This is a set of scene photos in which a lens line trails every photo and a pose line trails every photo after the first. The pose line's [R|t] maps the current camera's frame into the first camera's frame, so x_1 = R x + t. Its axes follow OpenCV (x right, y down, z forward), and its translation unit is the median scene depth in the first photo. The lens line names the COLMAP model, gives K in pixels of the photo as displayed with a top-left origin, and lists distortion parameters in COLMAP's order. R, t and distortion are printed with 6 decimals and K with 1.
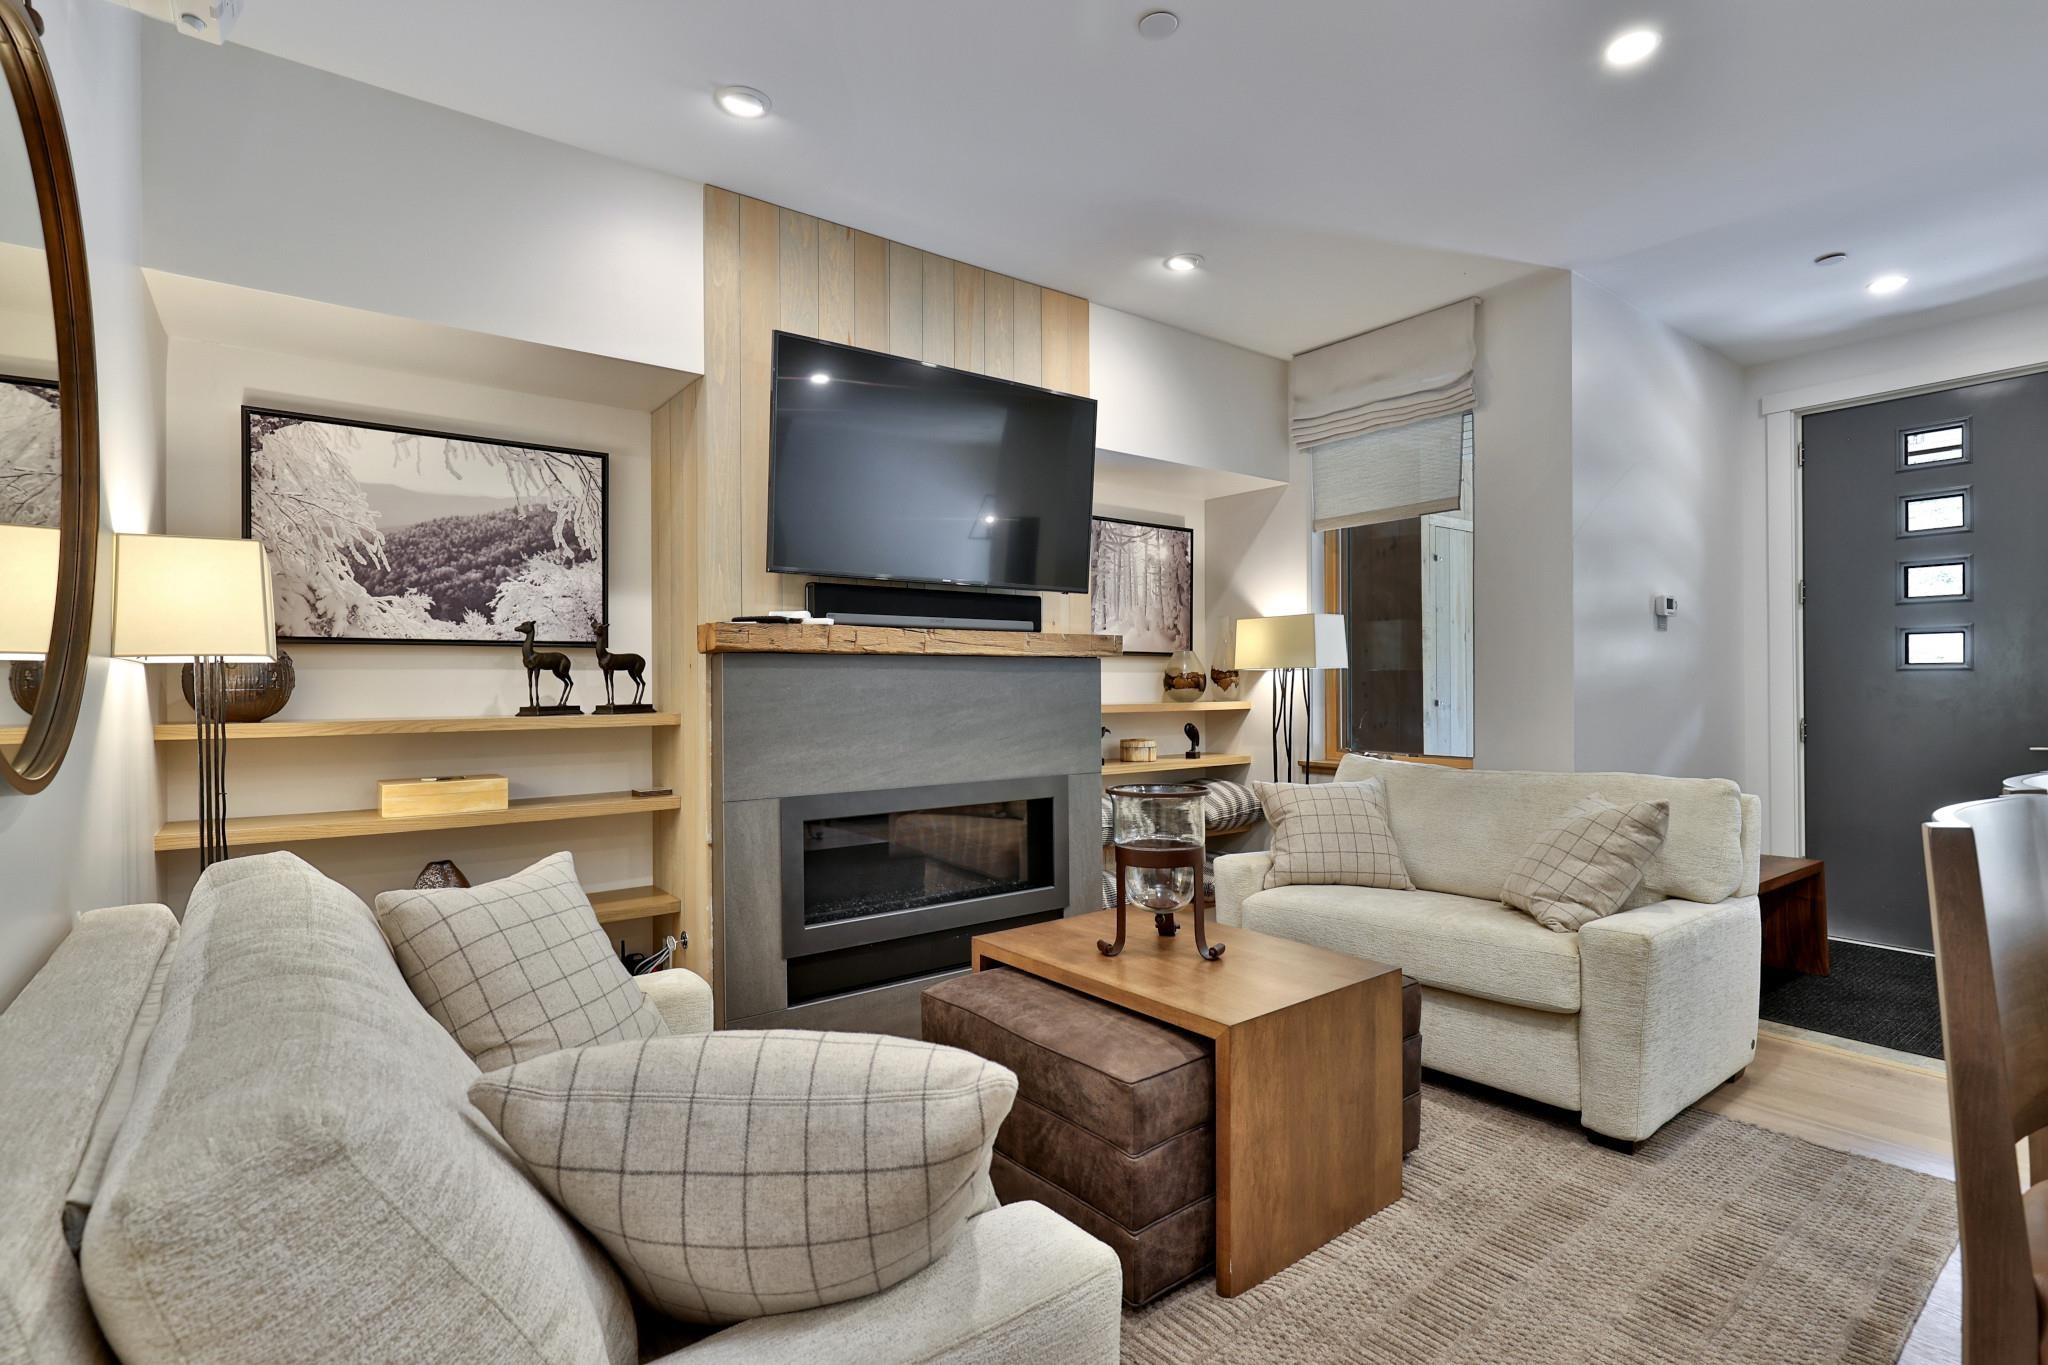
lens RADIAL K [[972.9, 0, 1024.0], [0, 972.9, 682.5], [0, 0, 1]] dist [-0.001343, -0.000234]
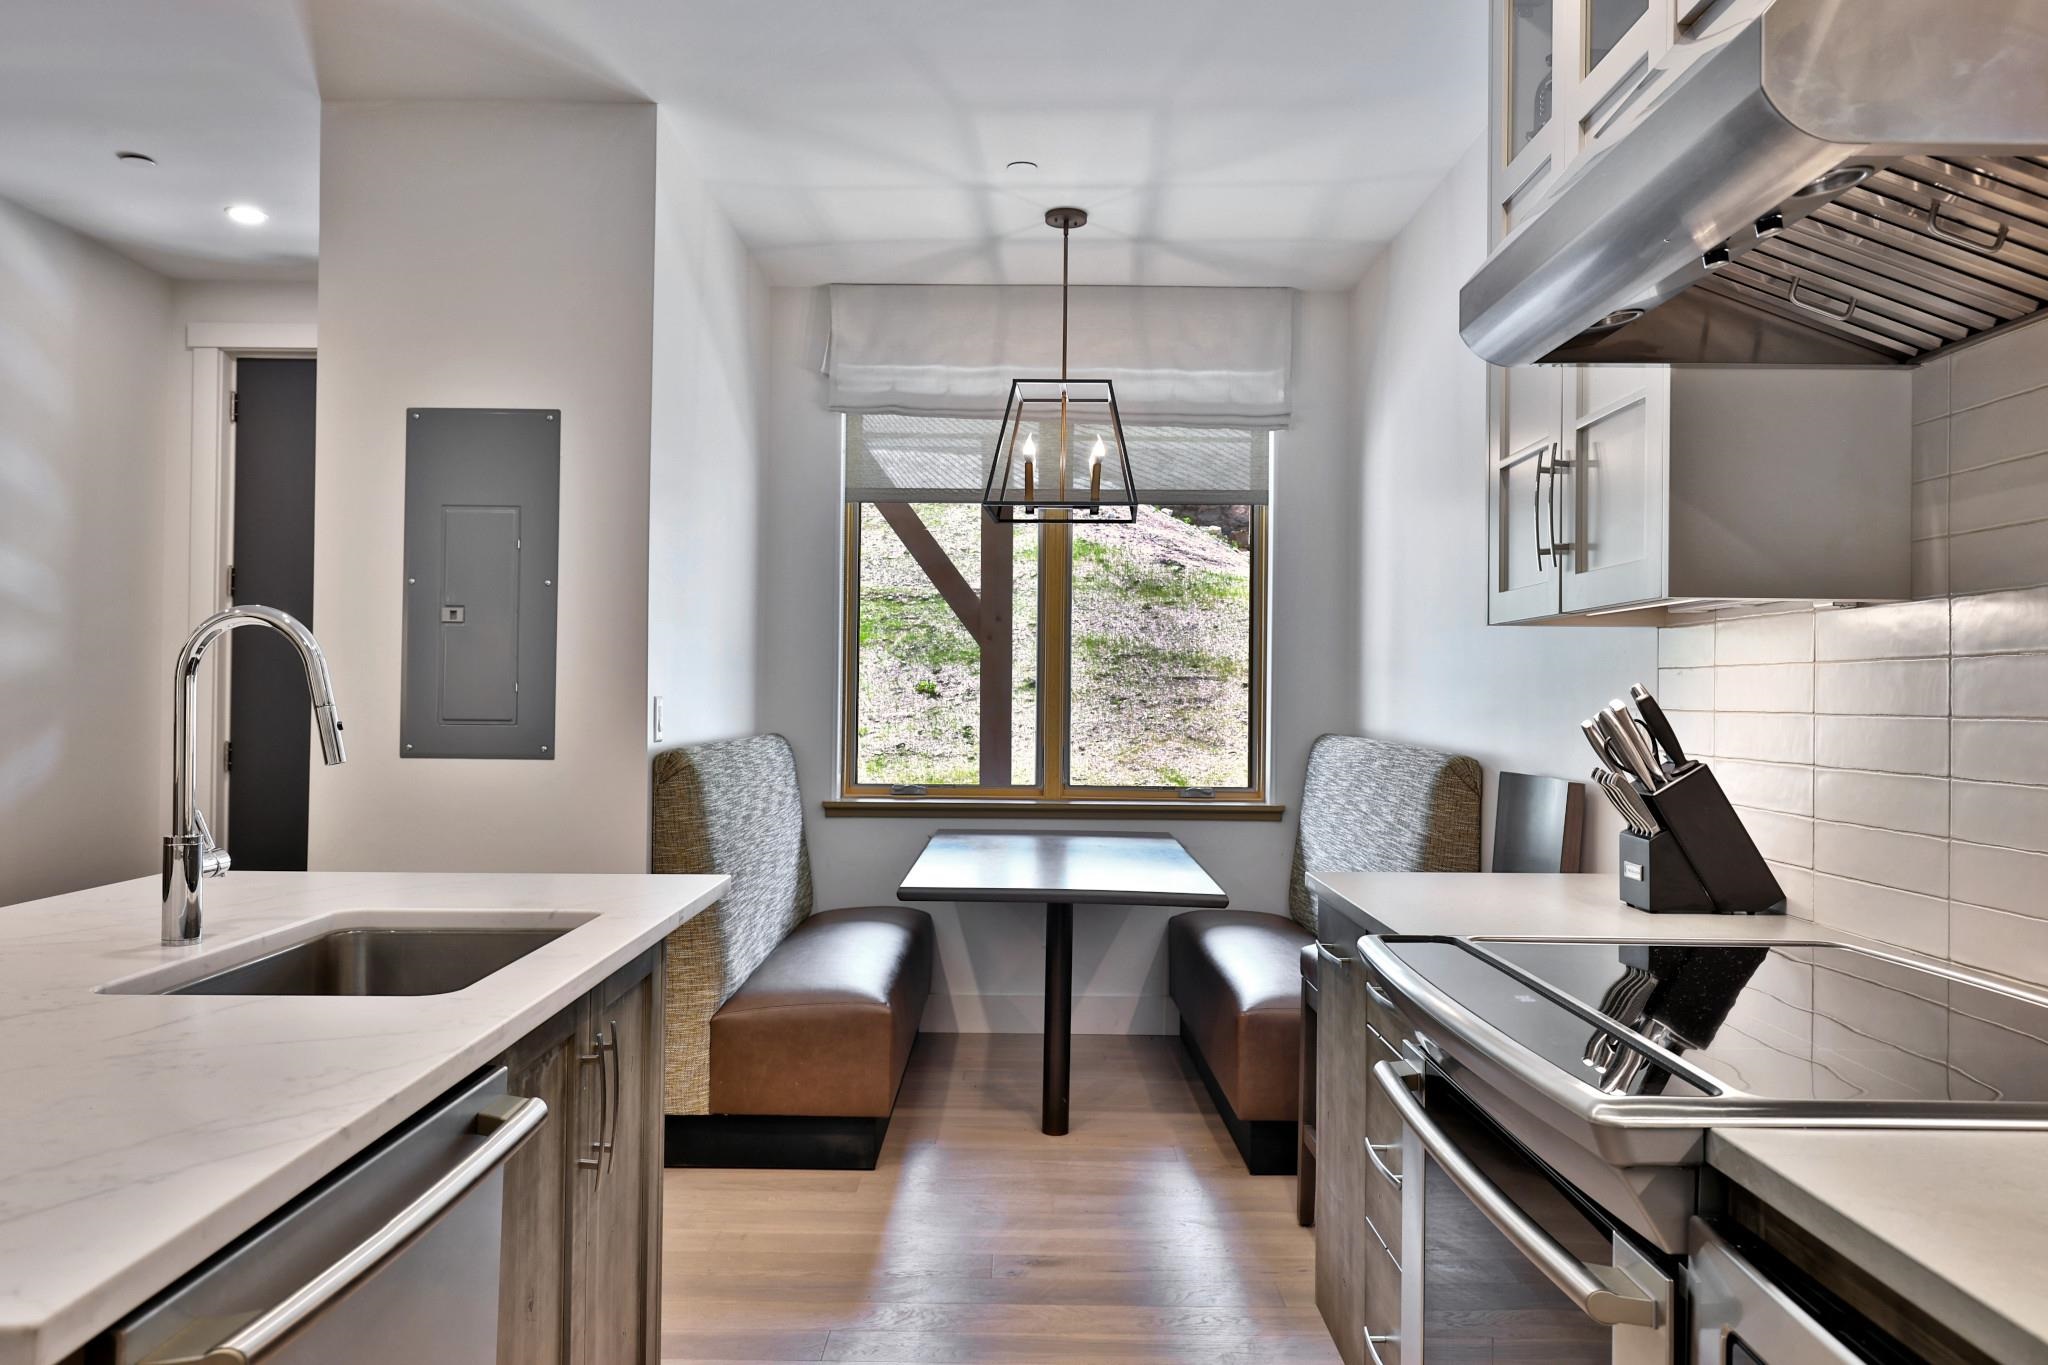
lens RADIAL K [[1412.5, 0, 1024.0], [0, 1412.5, 682.5], [0, 0, 1]] dist [0.012262, 0.006815]
pose [[0.608019, 0.020815, 0.793649, 0.373776], [-0.018376, 0.999757, -0.012143, -0.011252], [-0.793710, -0.007201, 0.608254, -0.292729]]
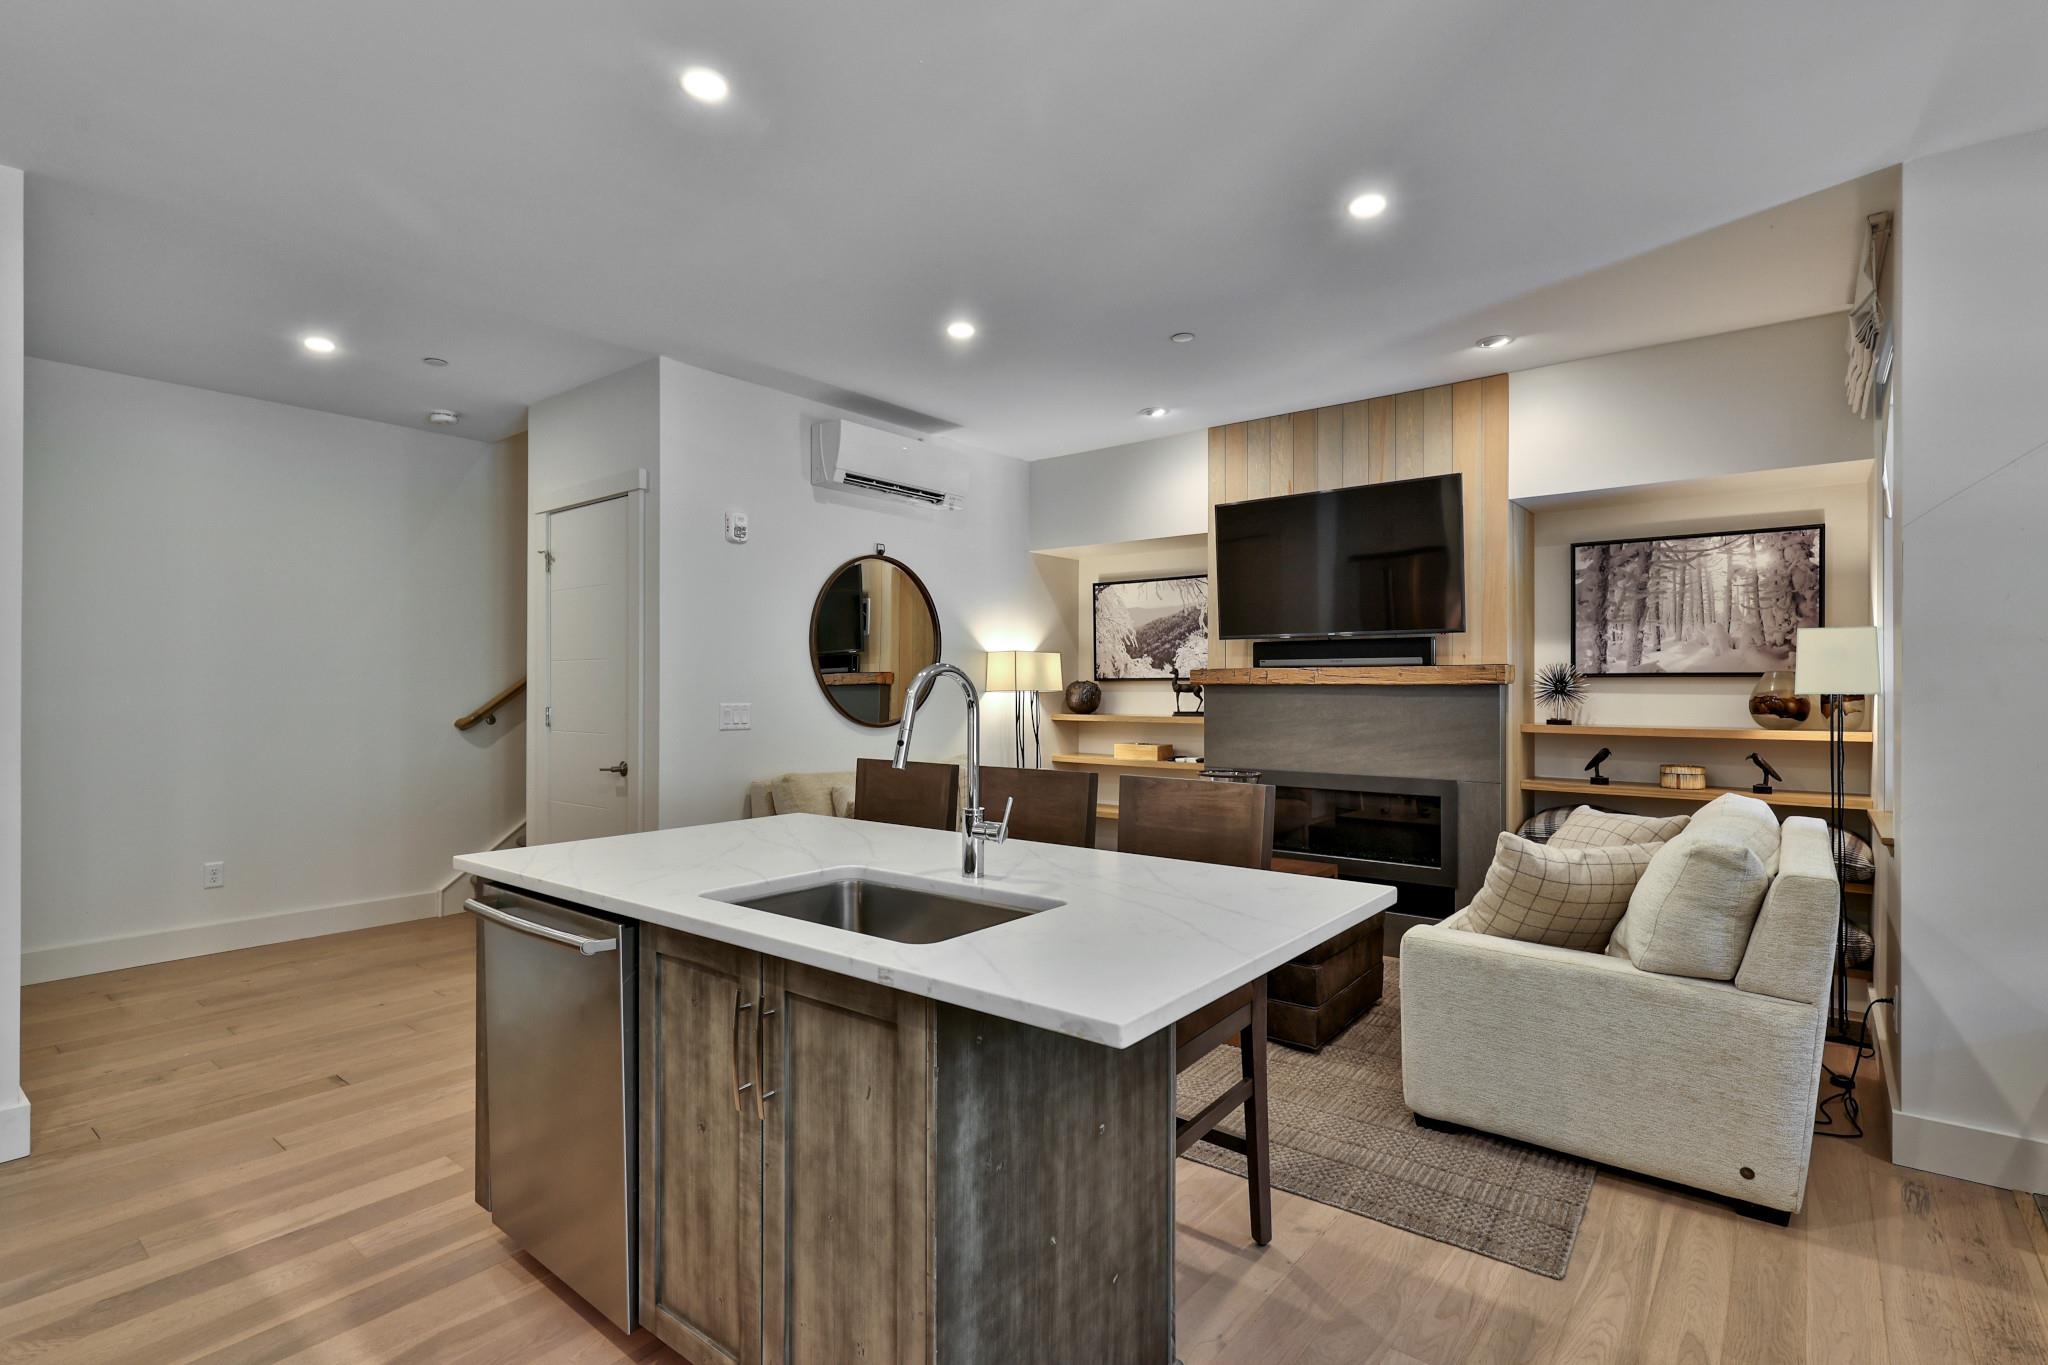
lens RADIAL K [[977.0, 0, 1024.0], [0, 977.0, 682.5], [0, 0, 1]] dist [-0.000053, 0.001272]
pose [[0.248646, 0.001094, -0.968594, 1.210657], [0.000006, 0.999999, 0.001131, -0.032875], [0.968594, -0.000287, 0.248646, 0.184029]]
